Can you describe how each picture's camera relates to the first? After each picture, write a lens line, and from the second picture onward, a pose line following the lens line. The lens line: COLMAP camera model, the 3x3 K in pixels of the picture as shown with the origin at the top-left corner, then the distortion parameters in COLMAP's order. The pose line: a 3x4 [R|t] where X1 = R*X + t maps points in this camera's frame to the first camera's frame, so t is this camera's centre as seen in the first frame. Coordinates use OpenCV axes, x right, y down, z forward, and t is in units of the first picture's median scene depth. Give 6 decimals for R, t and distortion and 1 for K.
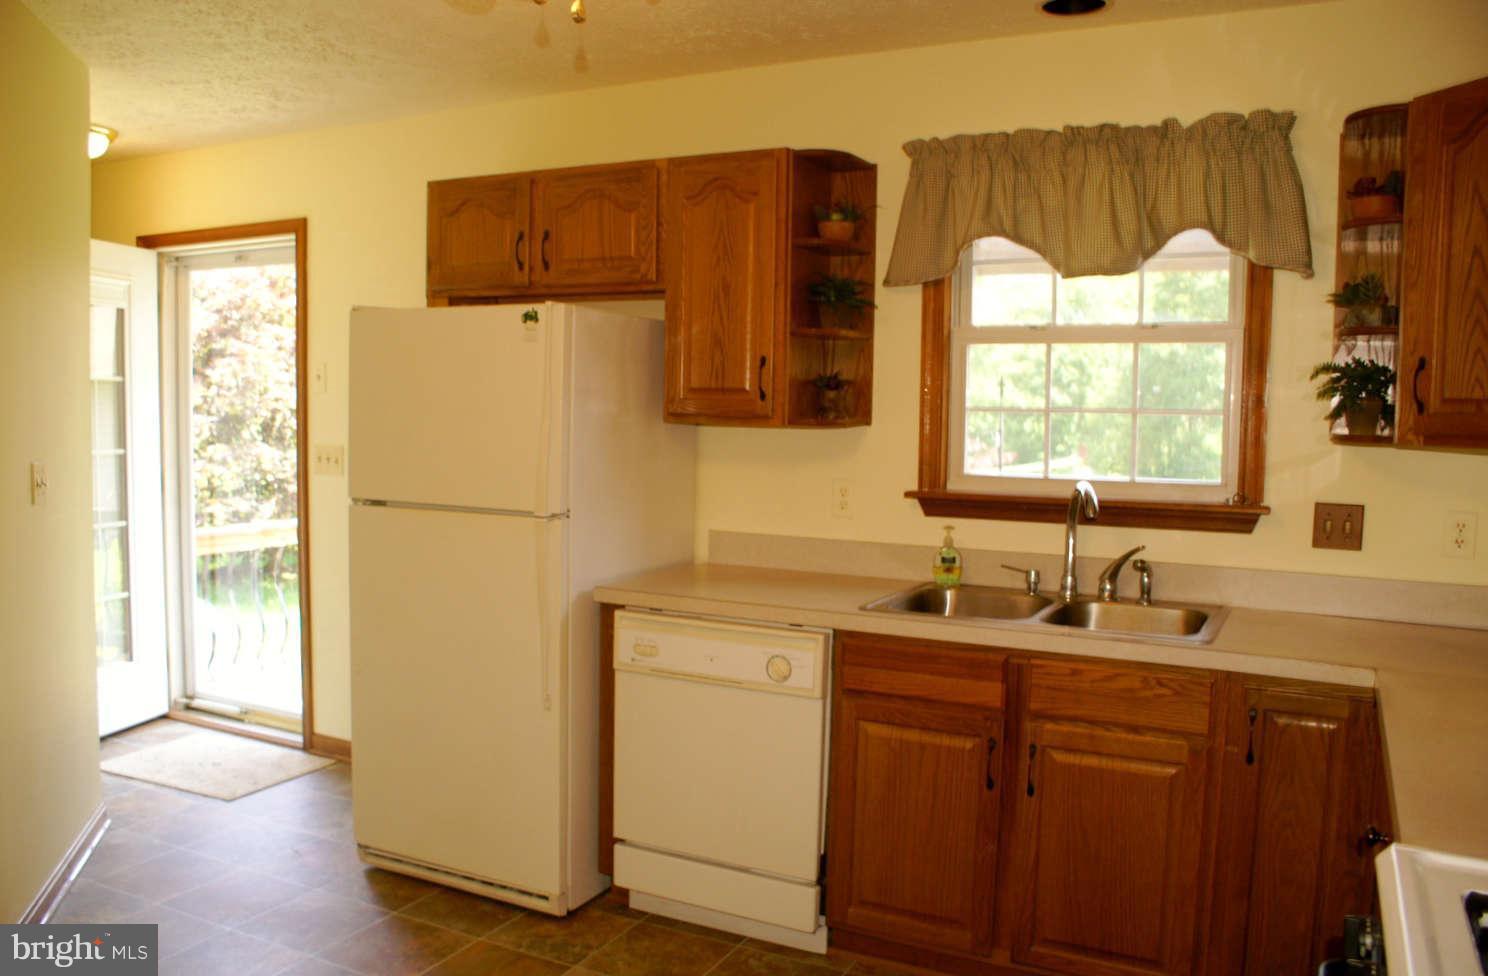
lens RADIAL K [[1188.2, 0, 744.0], [0, 1188.2, 488.0], [0, 0, 1]] dist [-0.168111, 0.157661]
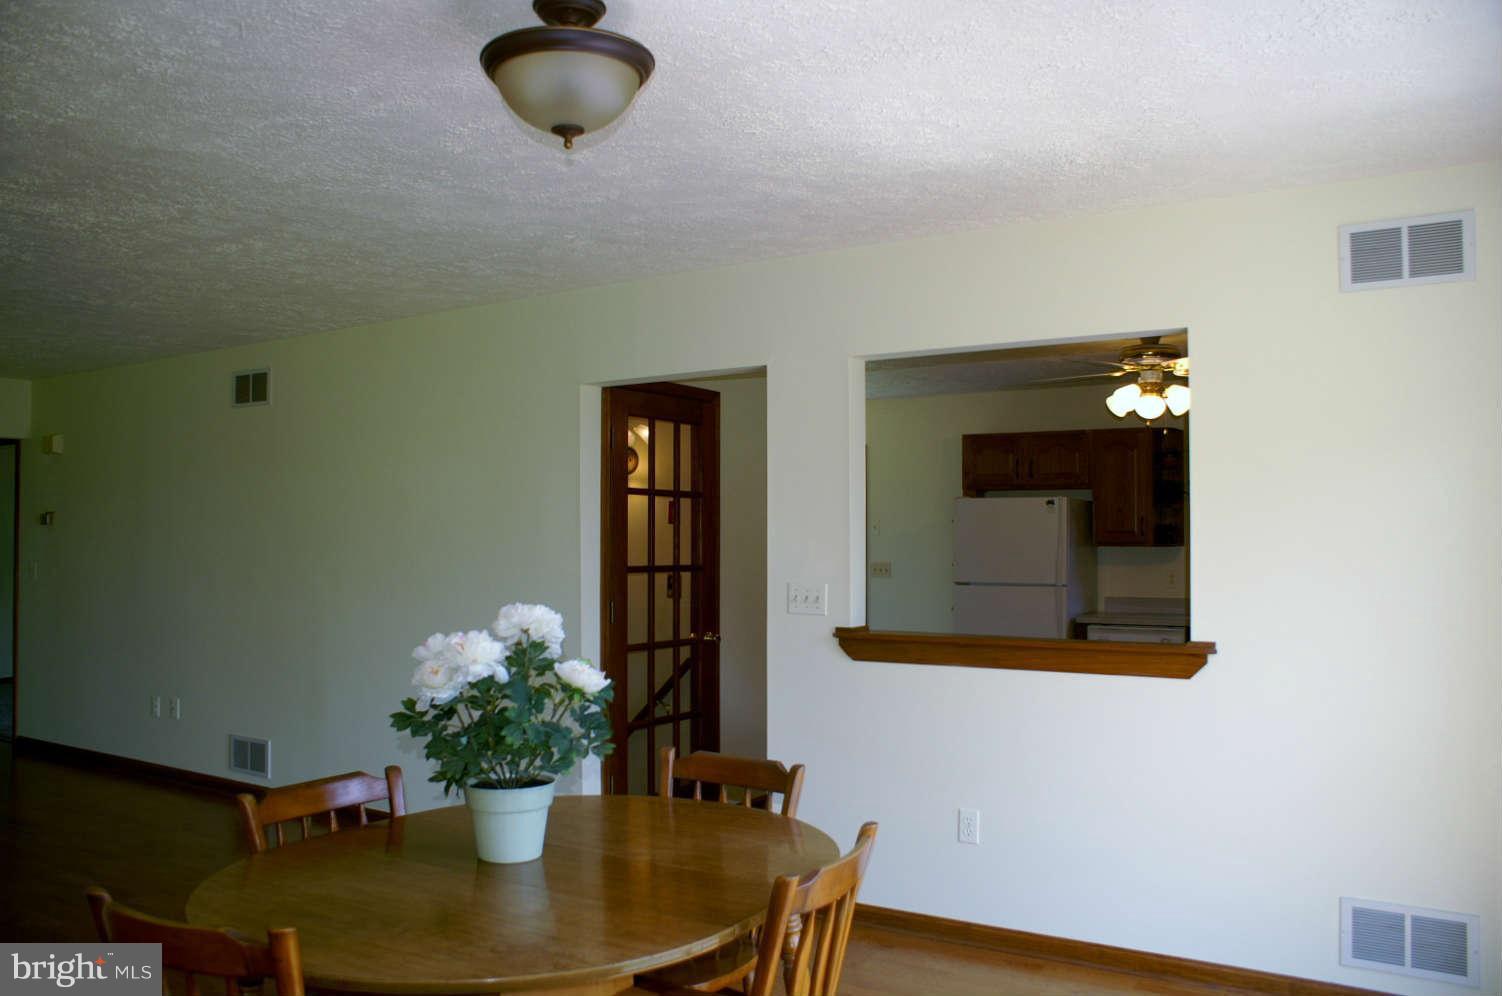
lens RADIAL K [[1181.4, 0, 759.9], [0, 1181.4, 502.9], [0, 0, 1]] dist [-0.178400, 0.195690]
pose [[0.996108, -0.018987, -0.086073, -0.545656], [0.010144, 0.994729, -0.102034, 0.087324], [0.087557, 0.100764, 0.991050, -1.345505]]
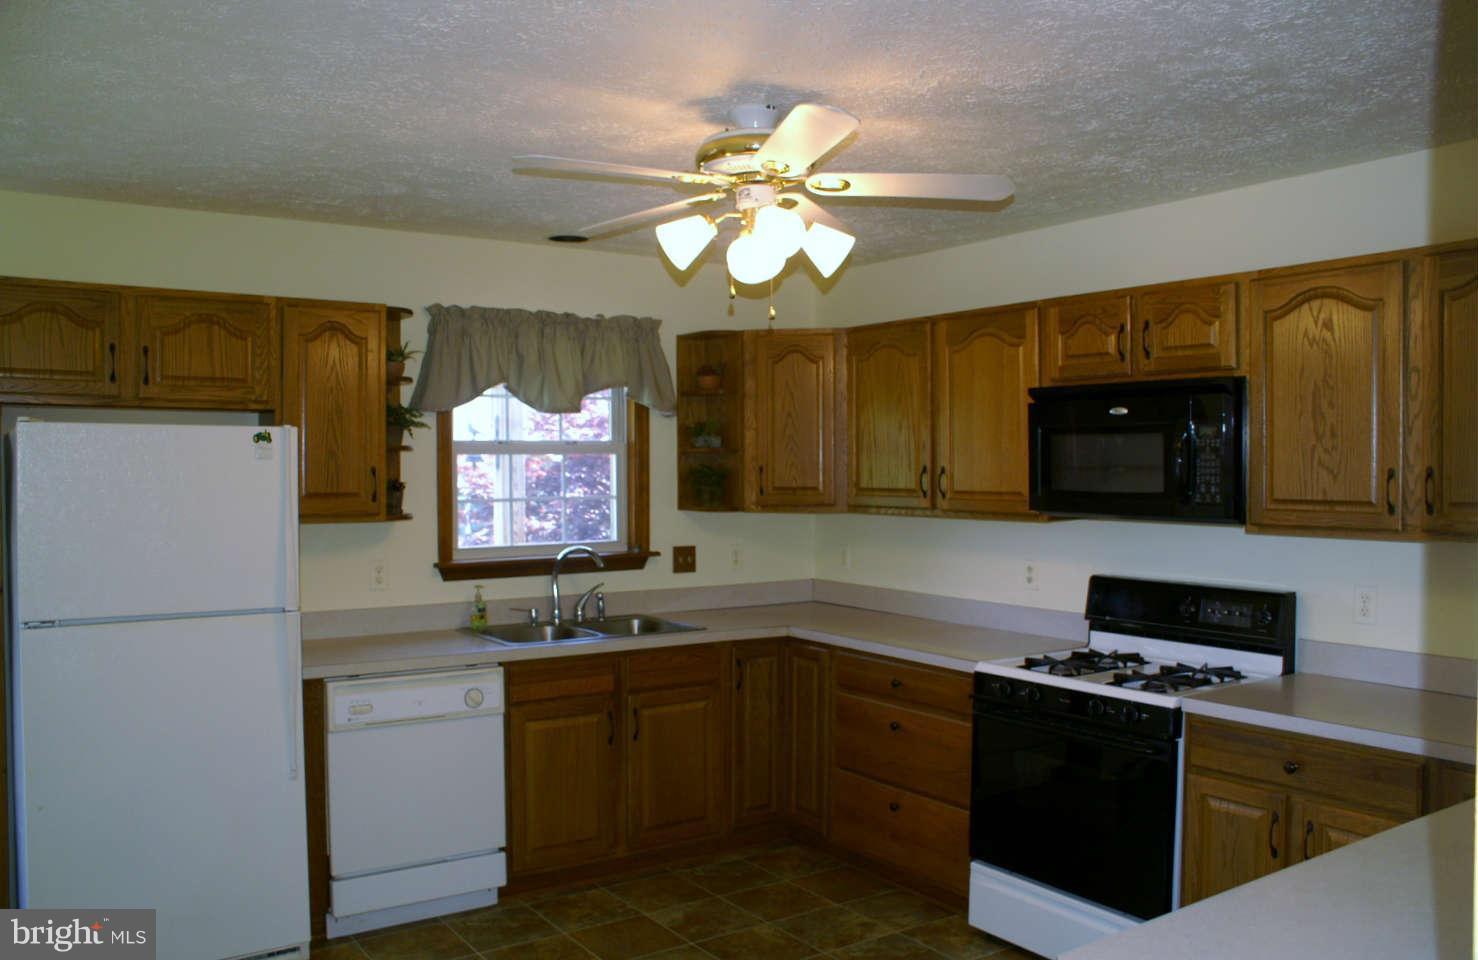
lens RADIAL K [[1169.1, 0, 753.3], [0, 1169.1, 484.2], [0, 0, 1]] dist [-0.169570, 0.135347]
pose [[0.463536, -0.029803, 0.885577, -0.908541], [0.074309, 0.997221, -0.005335, -0.057617], [-0.882957, 0.068279, 0.464462, 0.073296]]
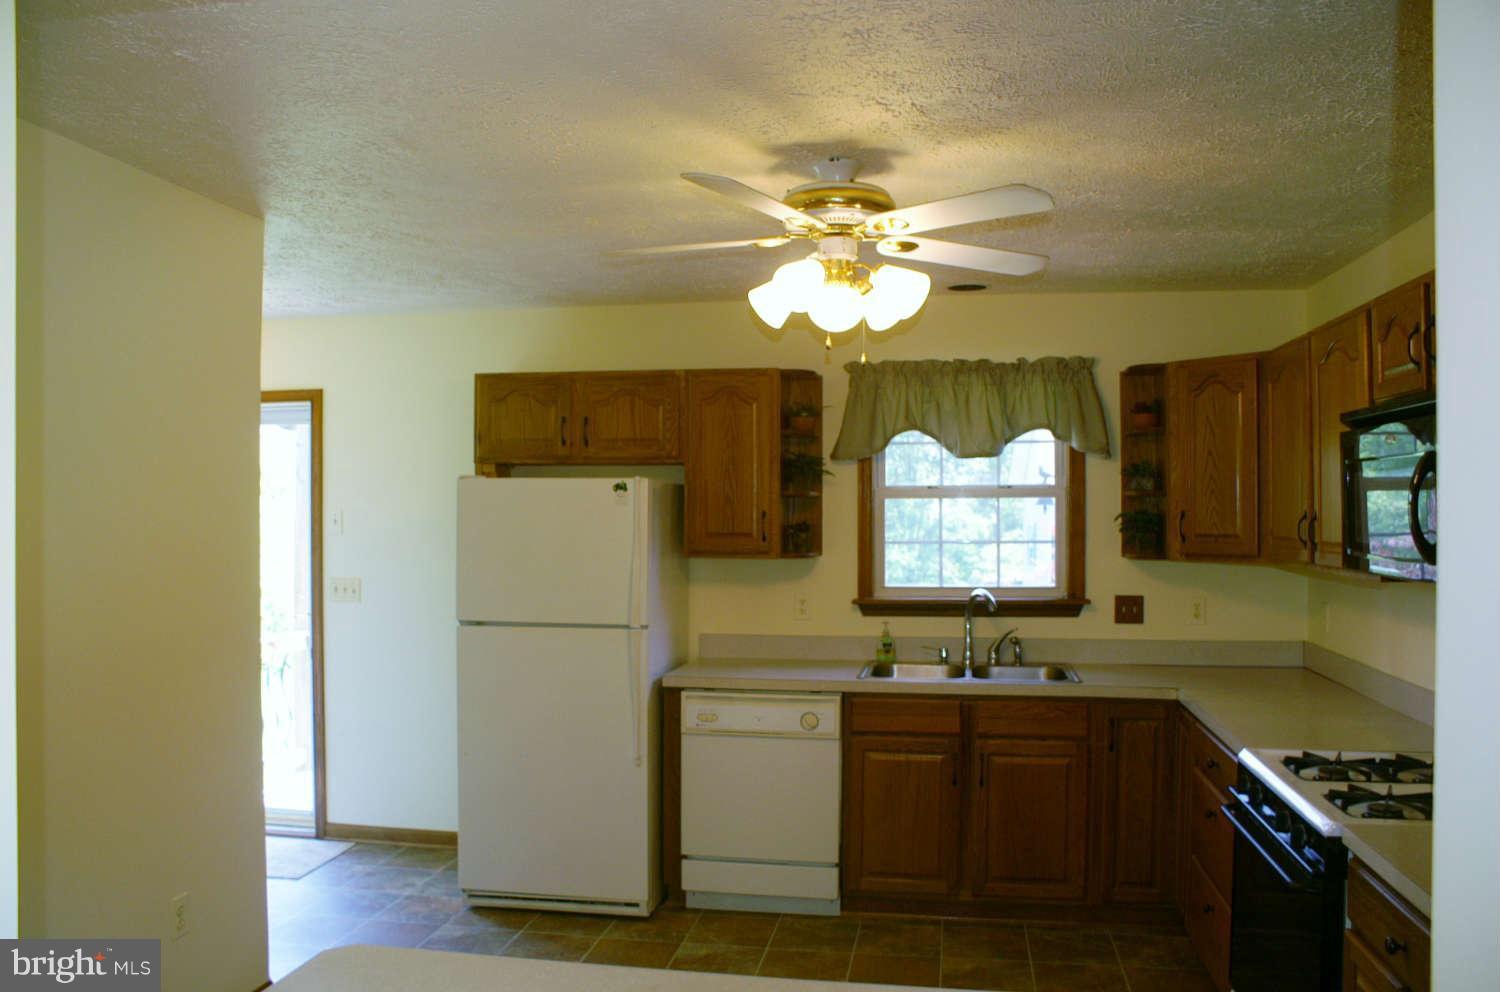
lens RADIAL K [[1179.8, 0, 758.9], [0, 1179.8, 500.9], [0, 0, 1]] dist [-0.178400, 0.195690]
pose [[0.952524, -0.013573, 0.304161, -0.440709], [0.037395, 0.996657, -0.072634, -0.019038], [-0.302159, 0.080560, 0.949848, -0.382431]]
